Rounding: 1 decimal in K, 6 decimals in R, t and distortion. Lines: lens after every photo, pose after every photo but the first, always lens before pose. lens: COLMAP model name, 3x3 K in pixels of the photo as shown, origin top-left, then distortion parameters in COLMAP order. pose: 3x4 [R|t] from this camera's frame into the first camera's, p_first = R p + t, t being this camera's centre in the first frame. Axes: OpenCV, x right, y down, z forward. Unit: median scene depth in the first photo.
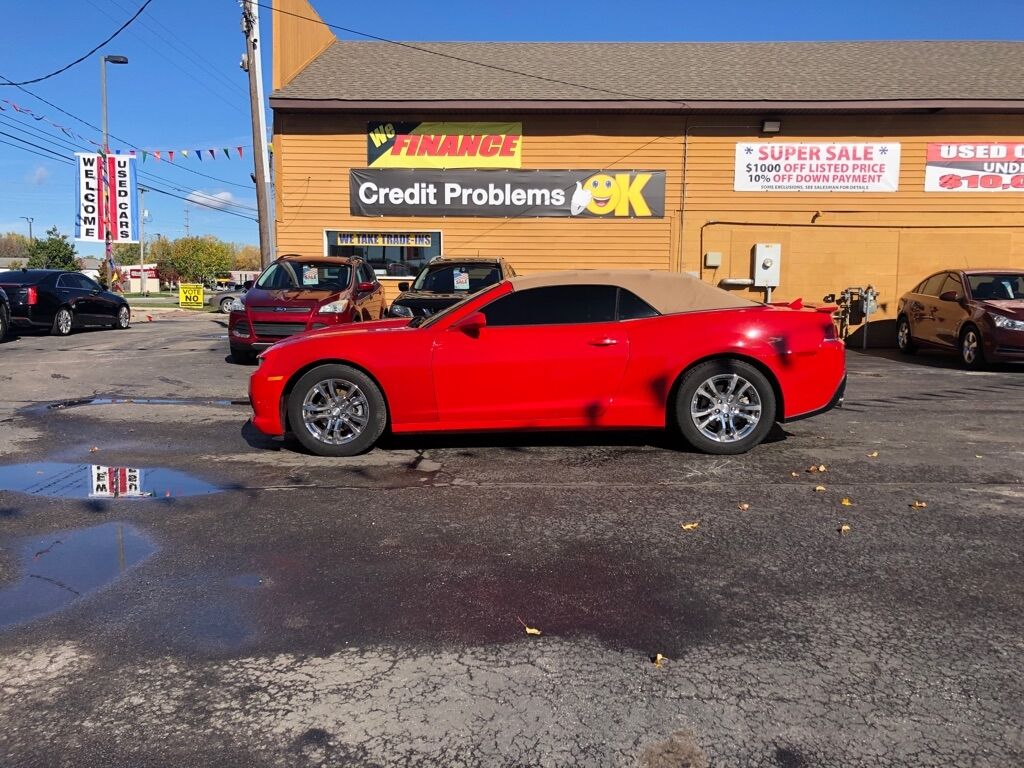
lens RADIAL K [[786.0, 0, 512.0], [0, 786.0, 384.0], [0, 0, 1]] dist [0.027043, -0.000341]
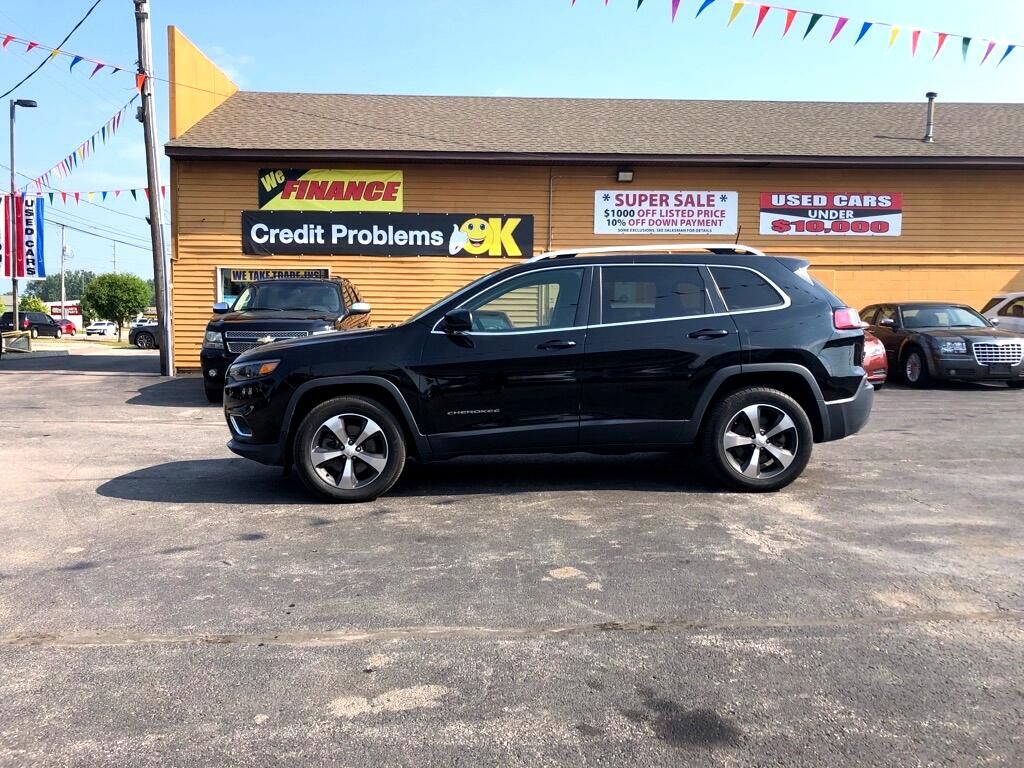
lens RADIAL K [[788.0, 0, 512.0], [0, 788.0, 384.0], [0, 0, 1]] dist [0.060564, -0.079411]
pose [[0.997126, -0.011448, 0.074885, 0.077967], [0.014748, 0.998937, -0.043667, 0.015360], [-0.074306, 0.044646, 0.996236, -0.095062]]
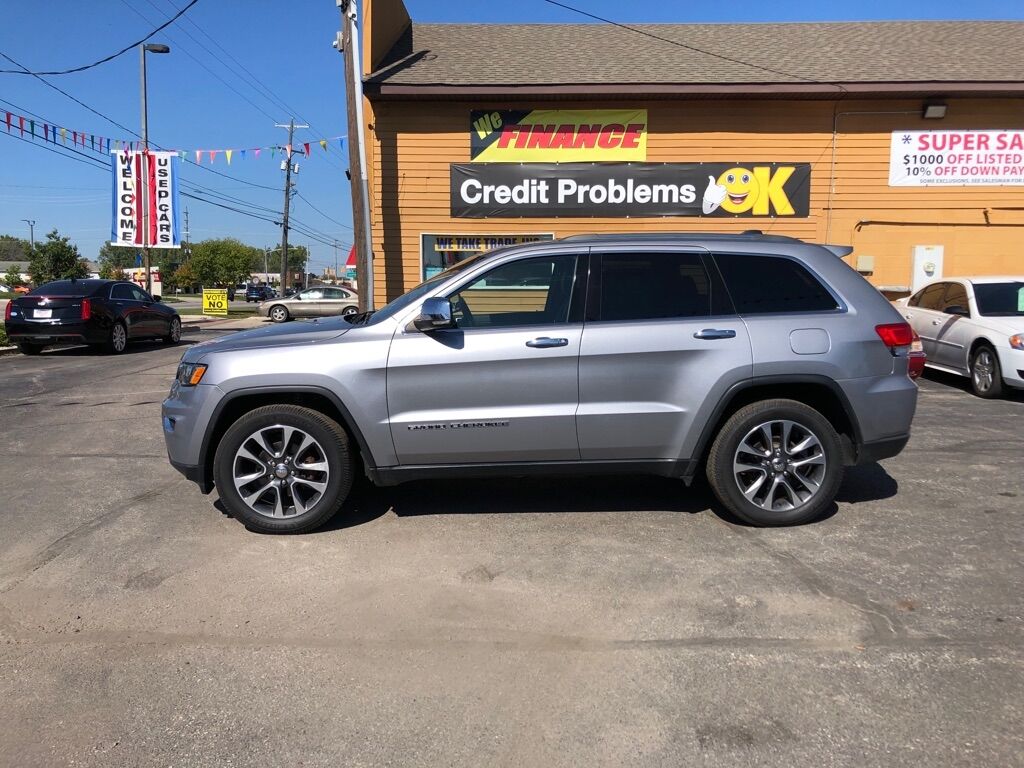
lens RADIAL K [[800.7, 0, 512.0], [0, 800.7, 384.0], [0, 0, 1]] dist [0.015450, -0.001571]
pose [[0.999977, -0.006721, -0.000041, -0.138808], [0.006721, 0.999977, -0.000641, -0.026147], [0.000045, 0.000641, 1.000000, 0.105586]]
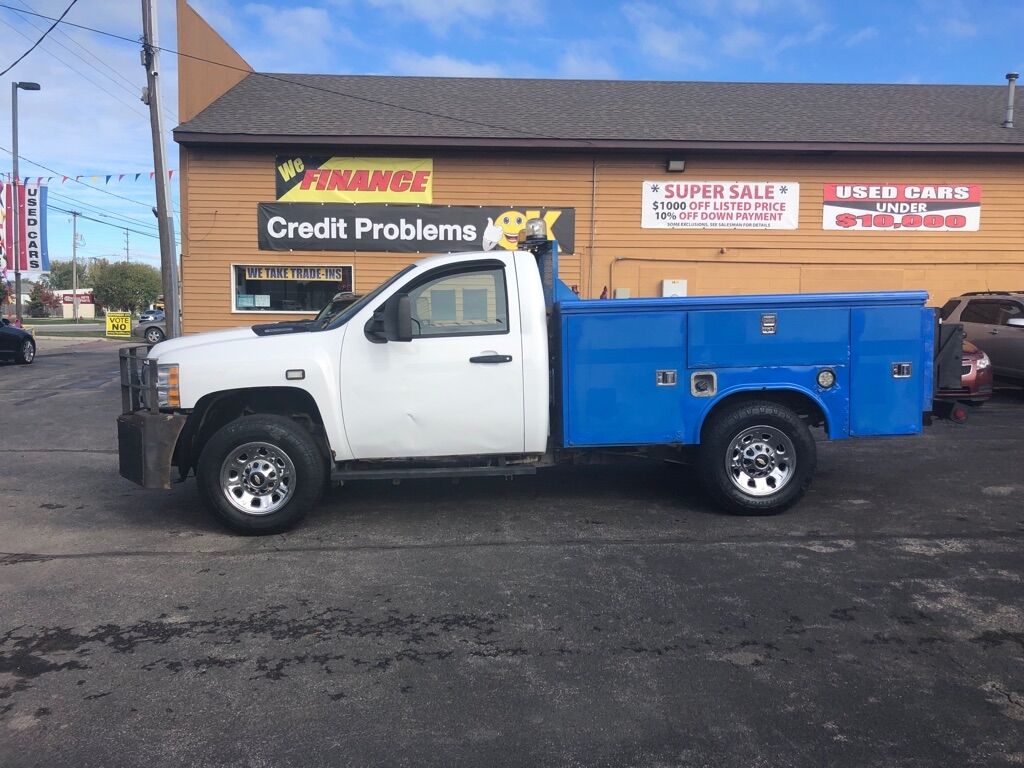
lens RADIAL K [[786.0, 0, 512.0], [0, 786.0, 384.0], [0, 0, 1]] dist [0.027043, -0.000341]
pose [[0.997918, -0.007426, 0.064060, 0.046798], [0.009357, 0.999509, -0.029896, -0.013877], [-0.063807, 0.030433, 0.997498, 0.001931]]
